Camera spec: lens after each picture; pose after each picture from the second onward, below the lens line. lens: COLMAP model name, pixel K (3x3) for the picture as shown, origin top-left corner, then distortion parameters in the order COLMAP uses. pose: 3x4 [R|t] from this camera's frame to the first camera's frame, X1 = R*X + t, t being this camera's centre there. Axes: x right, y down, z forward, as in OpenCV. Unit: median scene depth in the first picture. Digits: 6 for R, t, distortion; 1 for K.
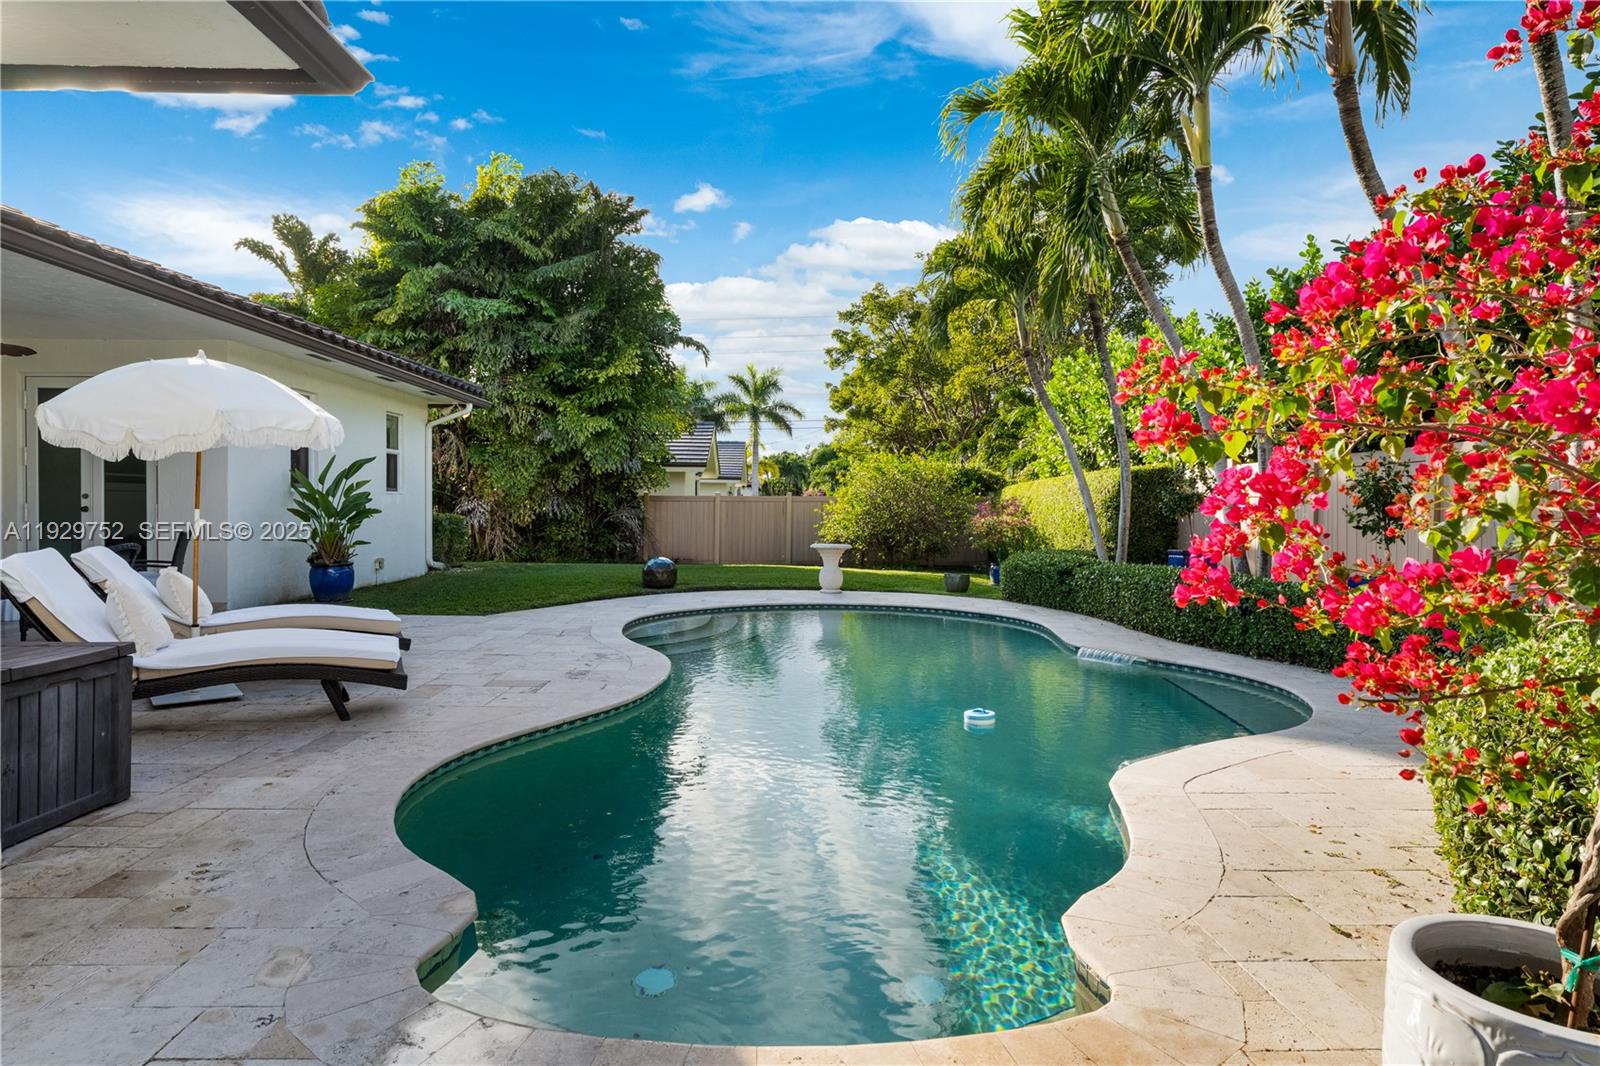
lens RADIAL K [[907.8, 0, 800.0], [0, 907.8, 533.0], [0, 0, 1]] dist [0.001695, 0.000594]
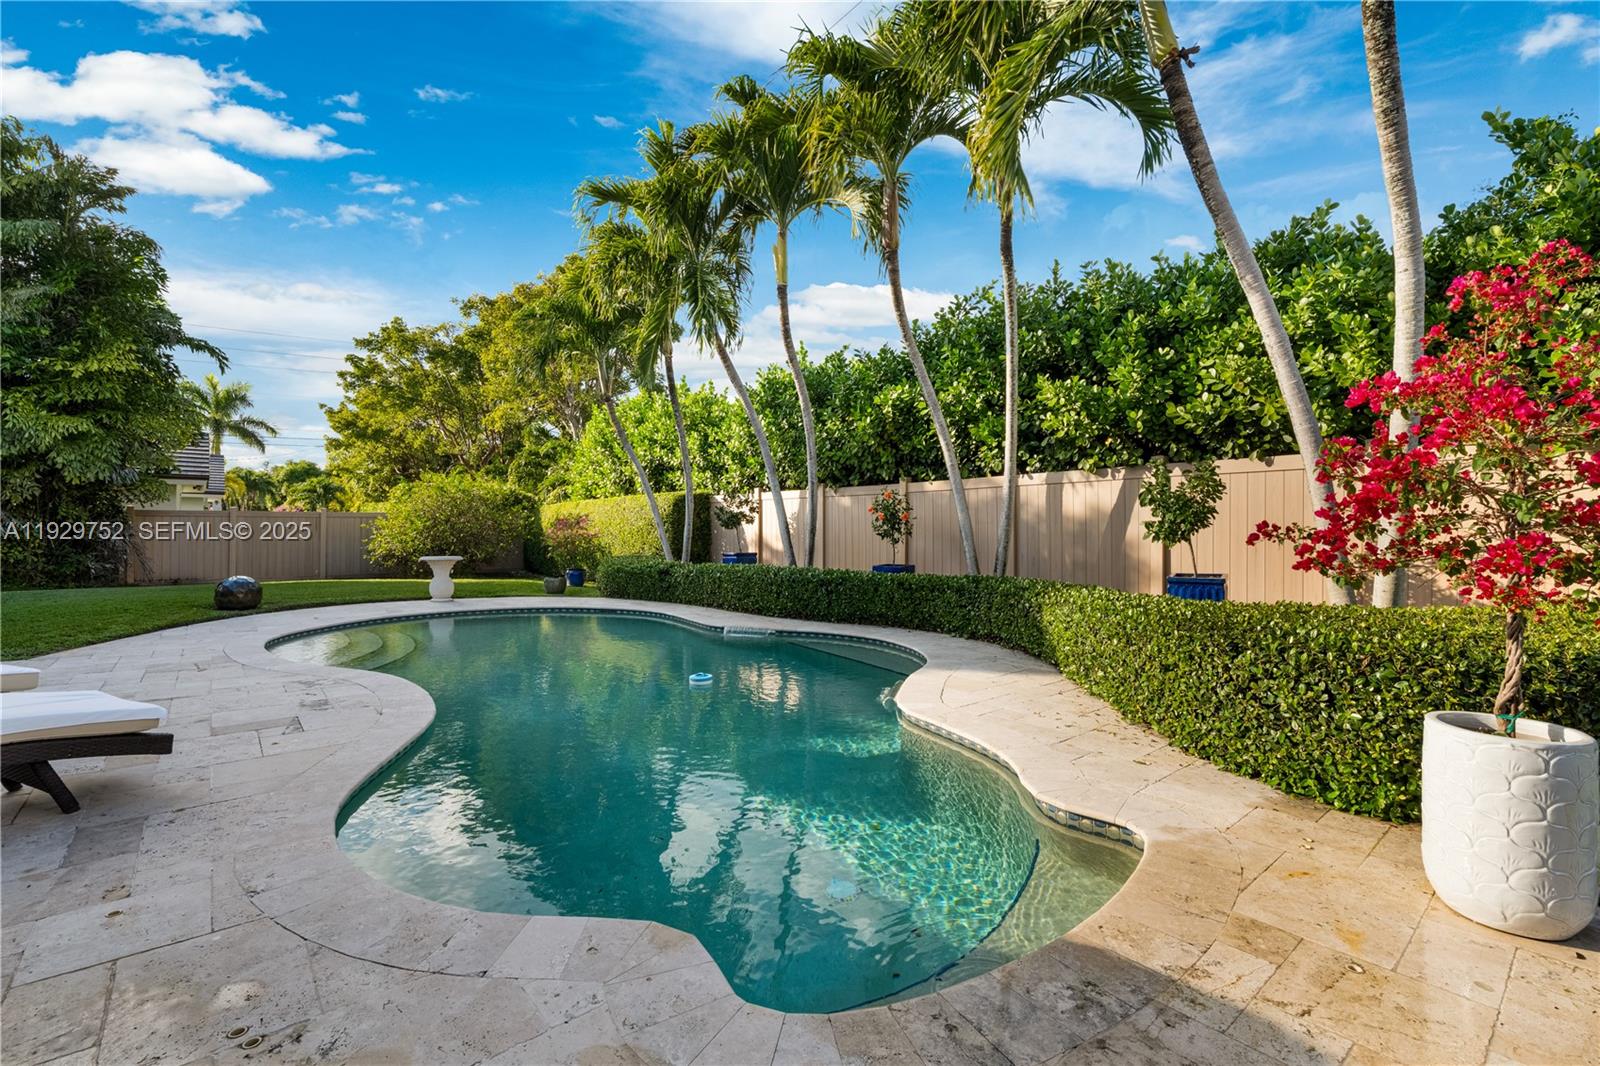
lens RADIAL K [[710.5, 0, 800.0], [0, 710.5, 533.0], [0, 0, 1]] dist [-0.000265, 0.000685]
pose [[0.774665, -0.008680, 0.632312, -0.108841], [0.018524, 0.999788, -0.008970, -0.000020], [-0.632100, 0.018662, 0.774662, 0.050500]]
